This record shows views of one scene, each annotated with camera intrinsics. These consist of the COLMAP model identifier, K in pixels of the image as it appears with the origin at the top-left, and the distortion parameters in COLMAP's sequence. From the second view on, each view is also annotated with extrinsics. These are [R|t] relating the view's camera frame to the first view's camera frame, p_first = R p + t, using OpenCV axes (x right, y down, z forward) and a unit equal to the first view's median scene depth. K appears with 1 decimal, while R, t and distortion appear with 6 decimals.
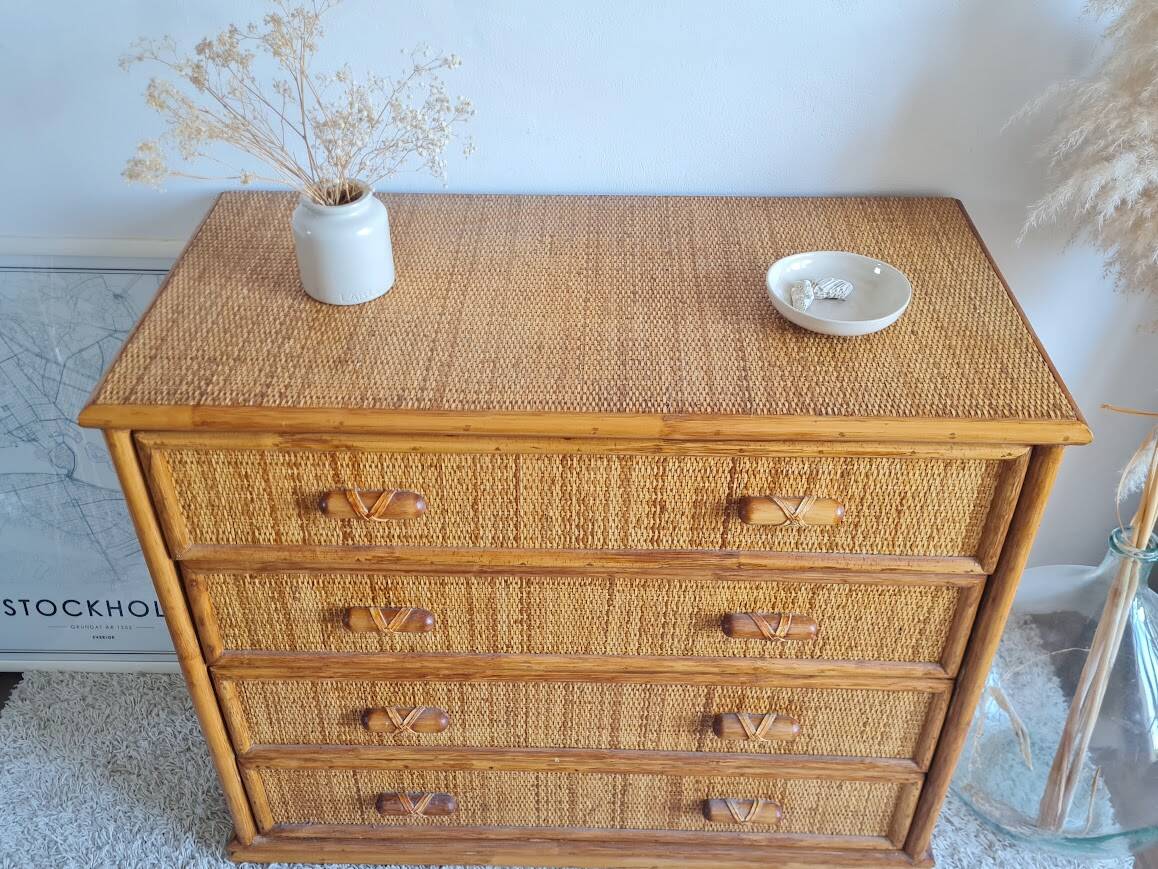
lens RADIAL K [[1098.6, 0, 568.2], [0, 1098.6, 425.6], [0, 0, 1]] dist [0.032921, 0.000000]
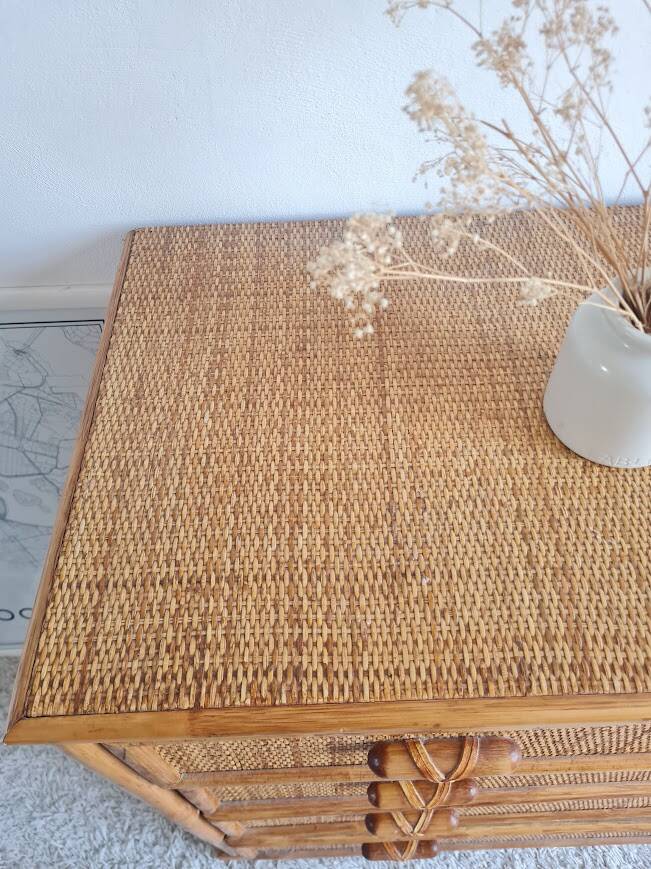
lens RADIAL K [[664.3, 0, 331.6], [0, 664.3, 442.4], [0, 0, 1]] dist [0.050985, -0.041802]
pose [[0.997775, -0.064906, 0.015257, -0.232082], [0.058196, 0.959452, 0.275798, -0.230501], [-0.032539, -0.274297, 0.961094, 0.614273]]
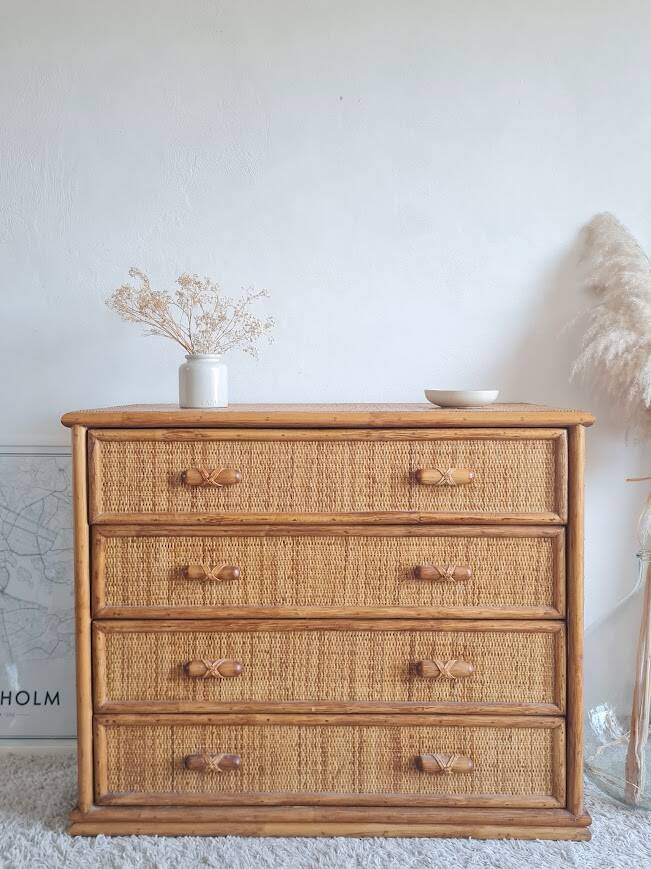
lens RADIAL K [[824.4, 0, 328.3], [0, 824.4, 422.6], [0, 0, 1]] dist [0.032921, 0.000000]
pose [[0.999949, -0.001471, 0.009981, -0.001120], [0.006909, 0.820768, -0.571220, 0.731524], [-0.007352, 0.571260, 0.820736, -0.144551]]
